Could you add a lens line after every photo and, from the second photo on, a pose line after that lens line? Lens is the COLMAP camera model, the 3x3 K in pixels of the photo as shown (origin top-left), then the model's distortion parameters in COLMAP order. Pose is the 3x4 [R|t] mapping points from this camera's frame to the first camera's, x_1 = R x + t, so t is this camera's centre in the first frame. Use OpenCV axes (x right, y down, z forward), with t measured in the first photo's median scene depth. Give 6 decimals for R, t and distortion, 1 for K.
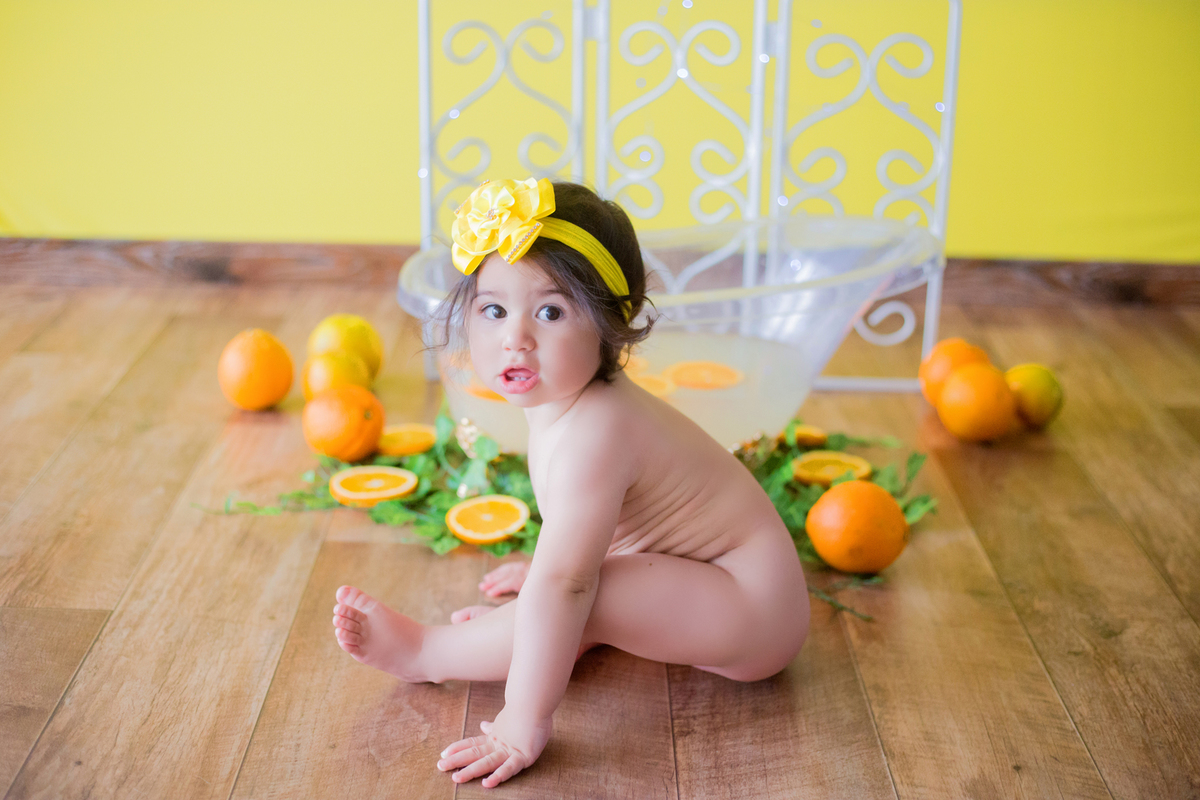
lens RADIAL K [[1841.0, 0, 600.0], [0, 1841.0, 400.0], [0, 0, 1]] dist [-0.092663, -0.100033]
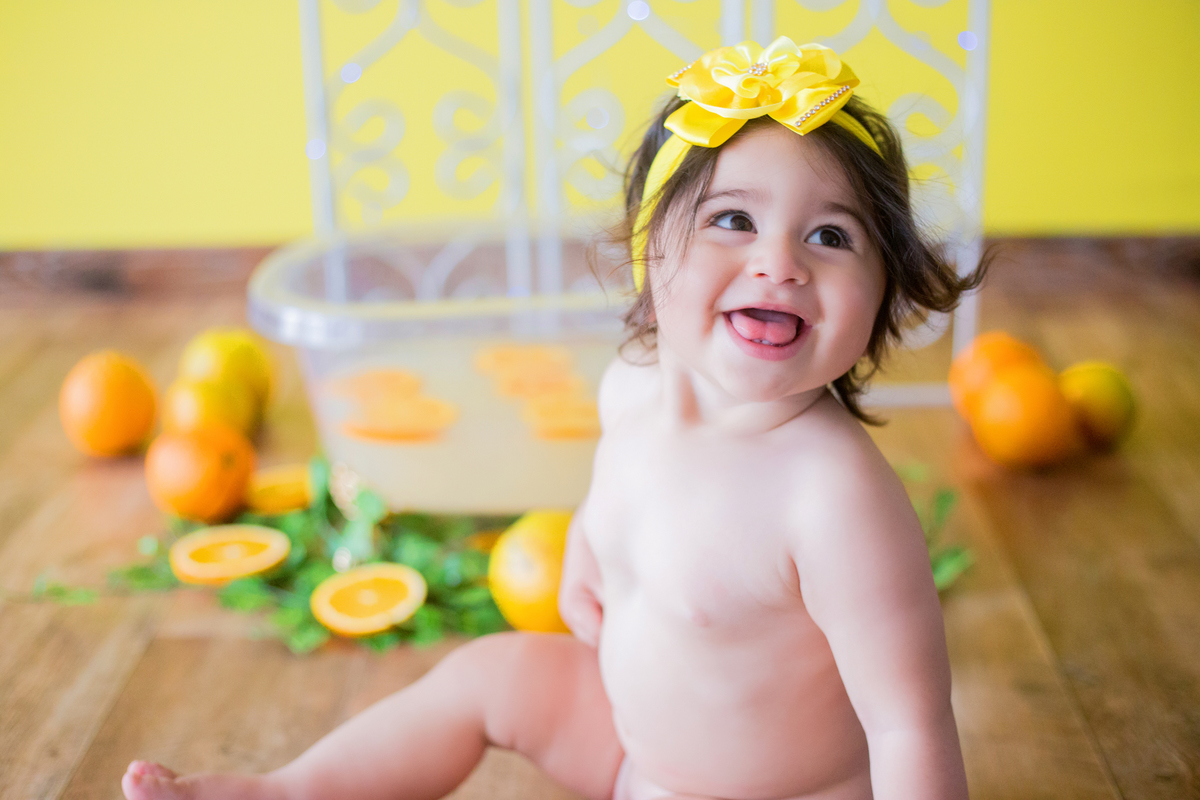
lens RADIAL K [[1841.0, 0, 600.0], [0, 1841.0, 400.0], [0, 0, 1]] dist [-0.092663, -0.100033]
pose [[0.998856, -0.031669, -0.035823, 0.053338], [0.031745, 0.999495, 0.001548, -0.012695], [0.035756, -0.002684, 0.999357, 0.217766]]
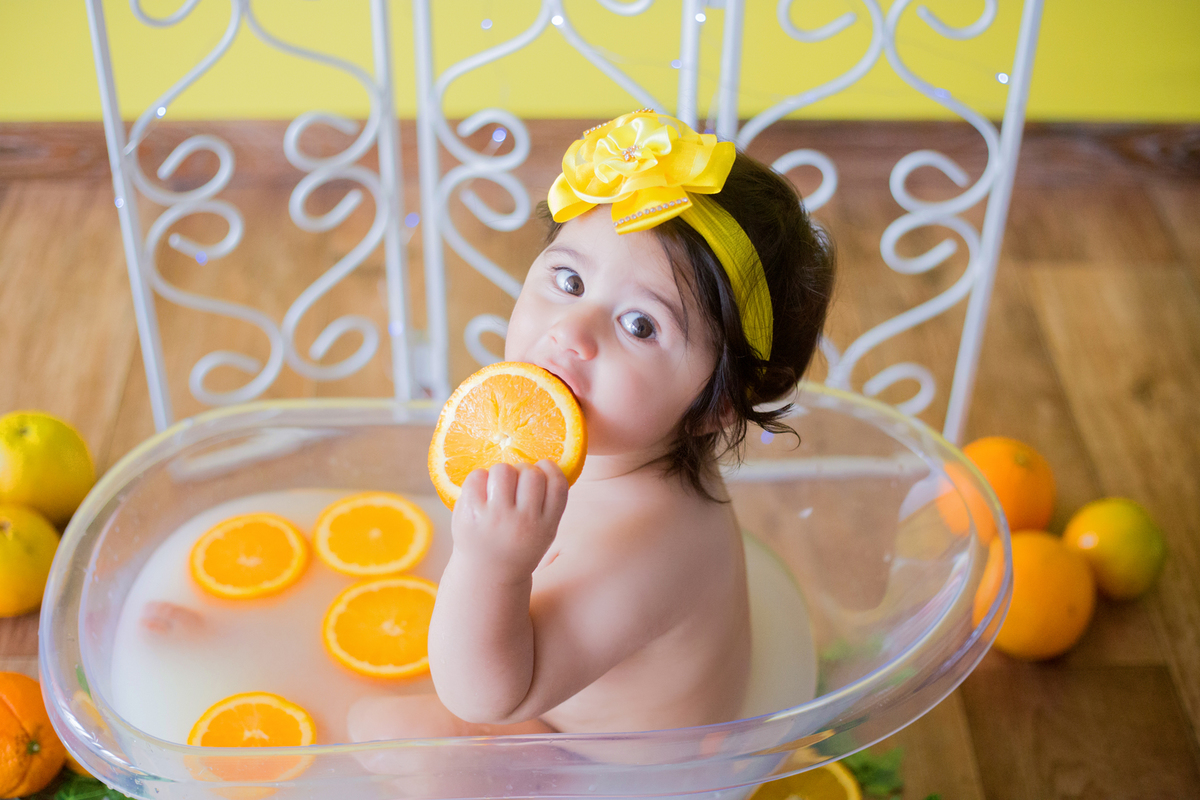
lens RADIAL K [[1841.0, 0, 600.0], [0, 1841.0, 400.0], [0, 0, 1]] dist [-0.092663, -0.100033]
pose [[0.999465, -0.021684, 0.024489, 0.043397], [0.011187, 0.930143, 0.367028, -0.287412], [-0.030737, -0.366558, 0.929887, 0.441643]]
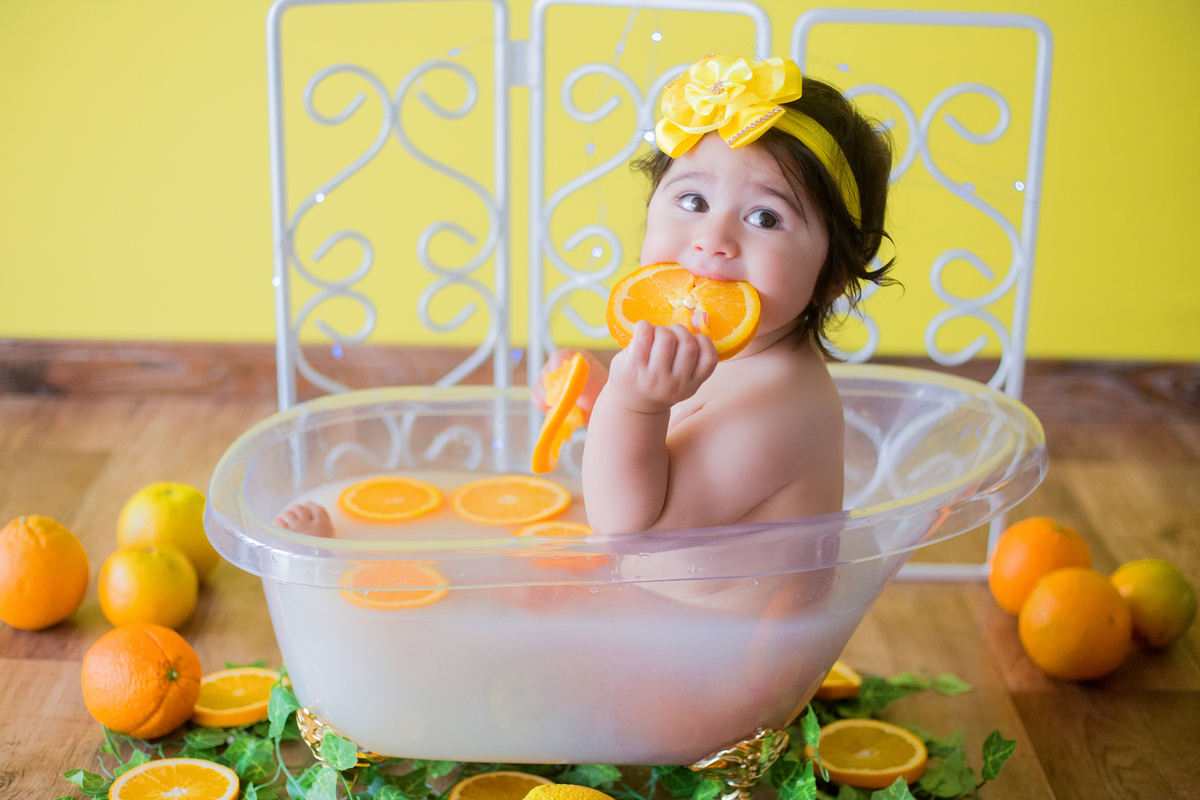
lens RADIAL K [[1877.2, 0, 600.0], [0, 1877.2, 400.0], [0, 0, 1]] dist [-0.077679, -0.019759]
pose [[0.999968, -0.001894, 0.007817, 0.021442], [0.001745, 0.999818, 0.018974, -0.095029], [-0.007851, -0.018960, 0.999789, 0.298071]]
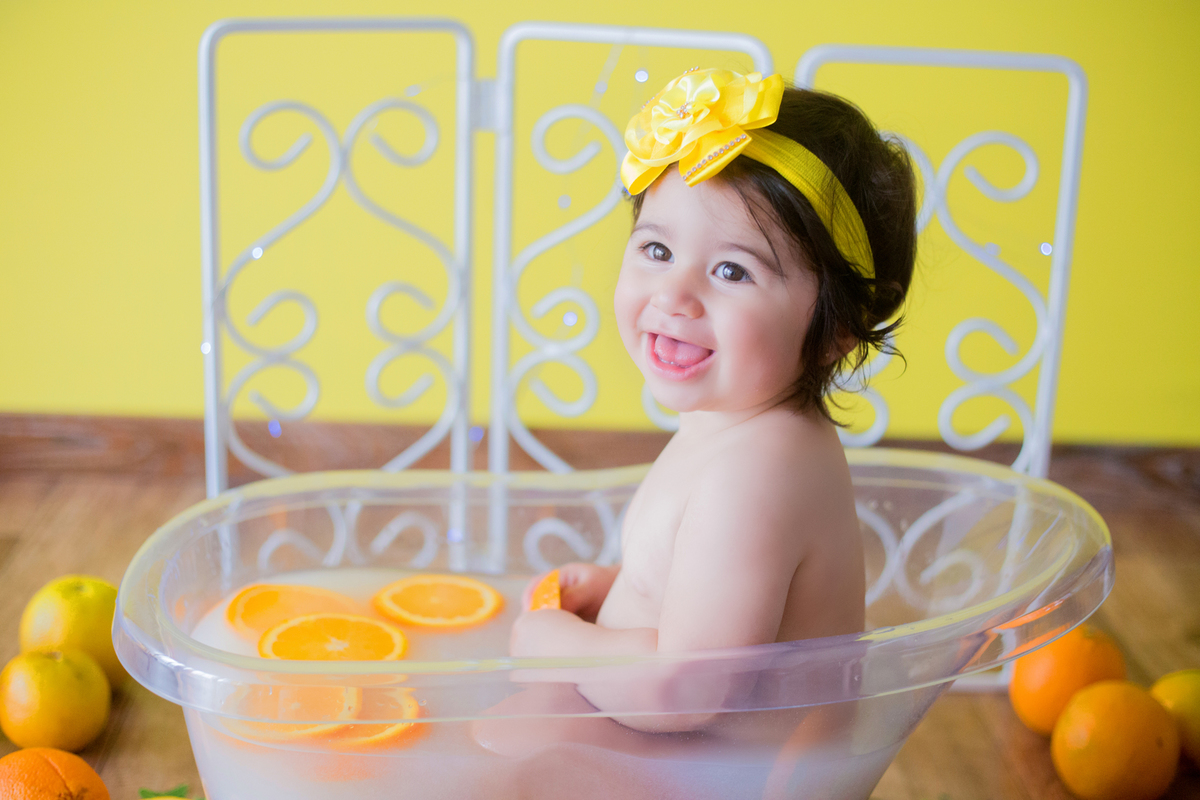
lens RADIAL K [[1841.0, 0, 600.0], [0, 1841.0, 400.0], [0, 0, 1]] dist [-0.092663, -0.100033]
pose [[0.998939, 0.007657, 0.045402, 0.007086], [-0.006666, 0.999737, -0.021937, -0.096947], [-0.045558, 0.021611, 0.998728, 0.399489]]
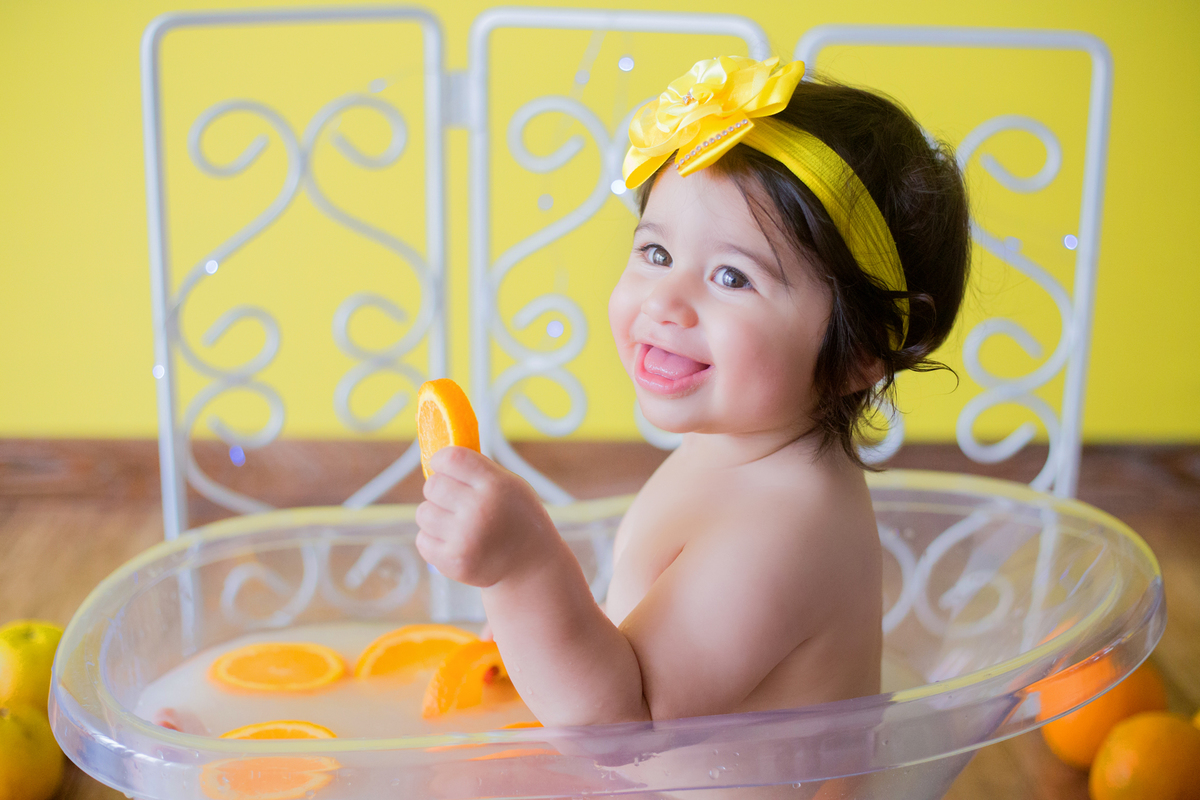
lens RADIAL K [[1841.0, 0, 600.0], [0, 1841.0, 400.0], [0, 0, 1]] dist [-0.092663, -0.100033]
pose [[0.998503, -0.016636, 0.052097, 0.008972], [0.017437, 0.999736, -0.014947, -0.107787], [-0.051835, 0.015833, 0.998530, 0.451436]]
